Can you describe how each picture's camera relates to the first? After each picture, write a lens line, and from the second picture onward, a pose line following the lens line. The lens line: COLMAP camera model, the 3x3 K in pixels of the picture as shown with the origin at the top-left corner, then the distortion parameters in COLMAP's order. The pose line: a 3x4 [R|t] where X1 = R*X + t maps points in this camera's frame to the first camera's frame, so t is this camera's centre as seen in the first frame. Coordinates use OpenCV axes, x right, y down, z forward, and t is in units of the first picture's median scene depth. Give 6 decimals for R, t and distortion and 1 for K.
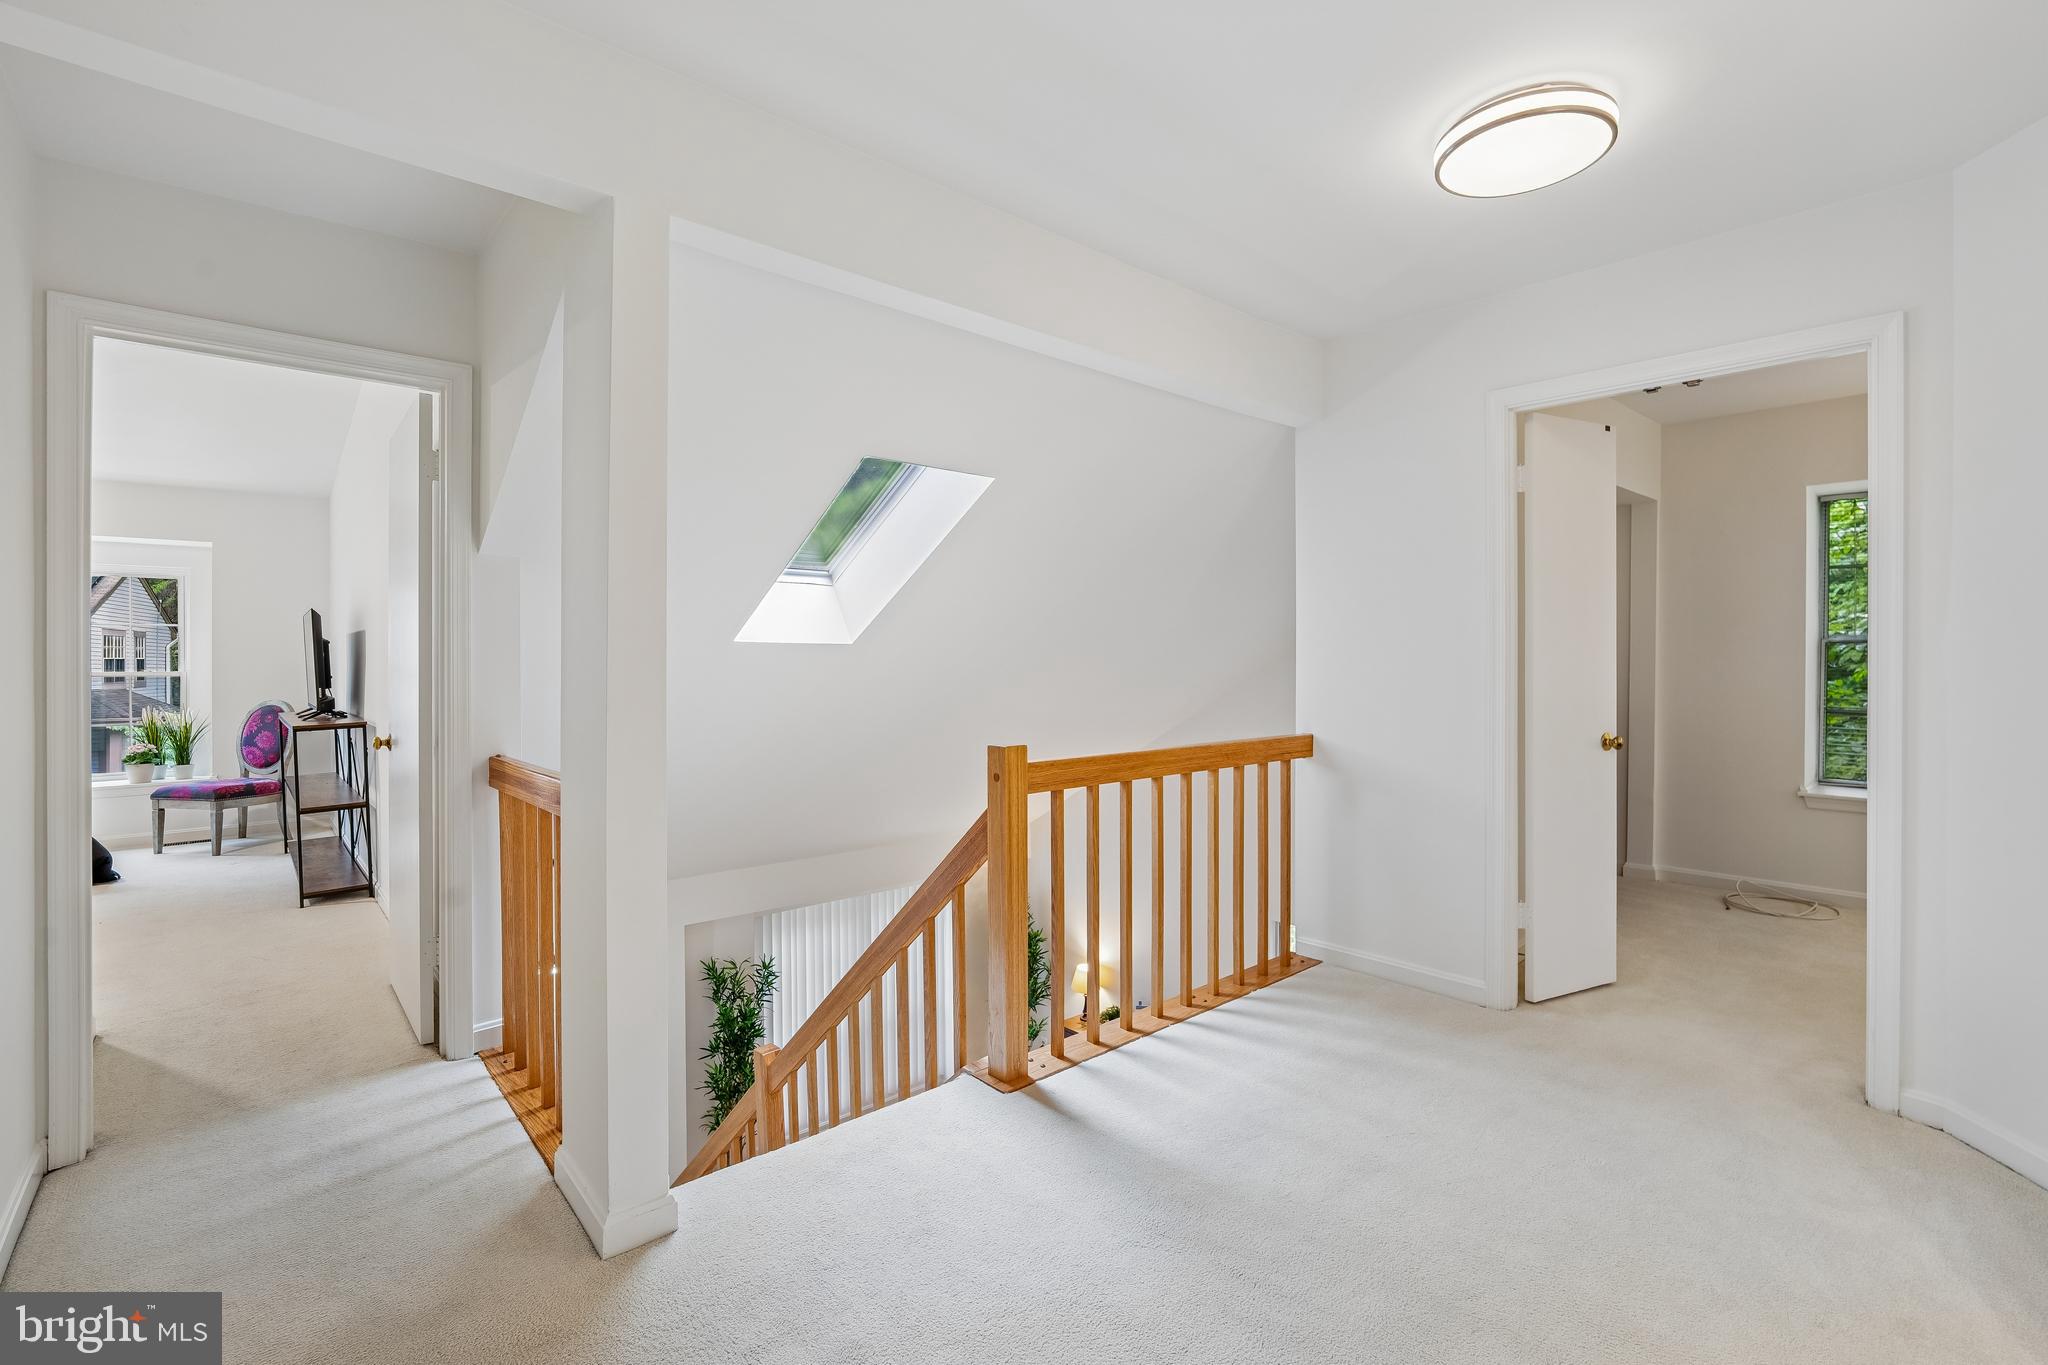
lens RADIAL K [[914.5, 0, 1025.5], [0, 914.5, 672.0], [0, 0, 1]] dist [-0.001966, 0.001142]
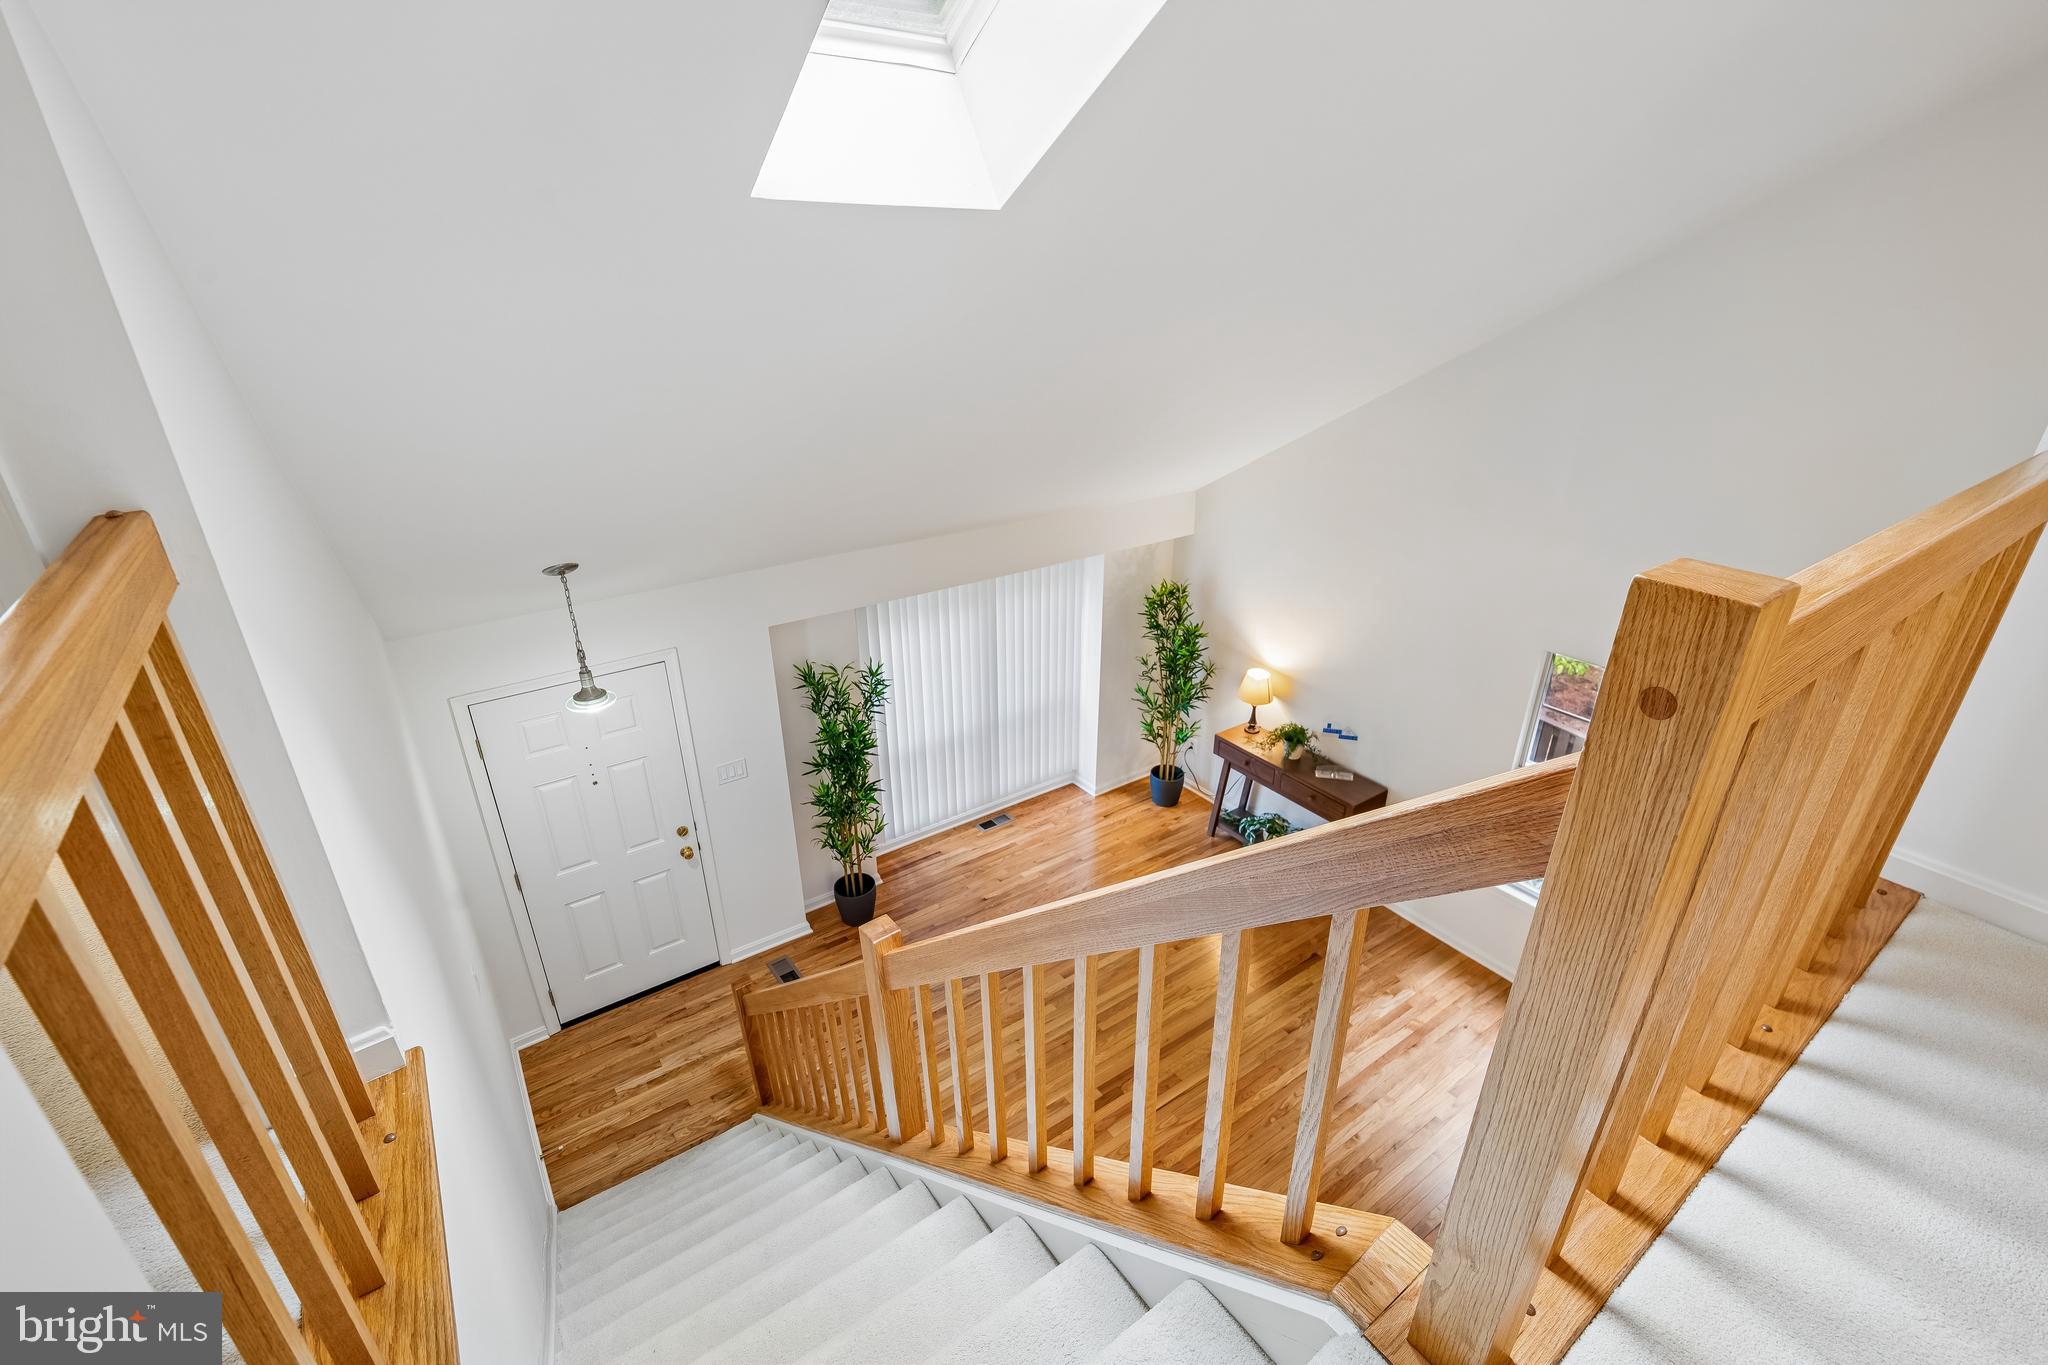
lens RADIAL K [[914.5, 0, 1036.2], [0, 914.5, 688.5], [0, 0, 1]] dist [-0.001966, 0.001142]
pose [[0.995124, 0.047930, -0.086209, -0.071494], [-0.008241, 0.911346, 0.411558, 0.001044], [0.098292, -0.408841, 0.907297, 0.279515]]
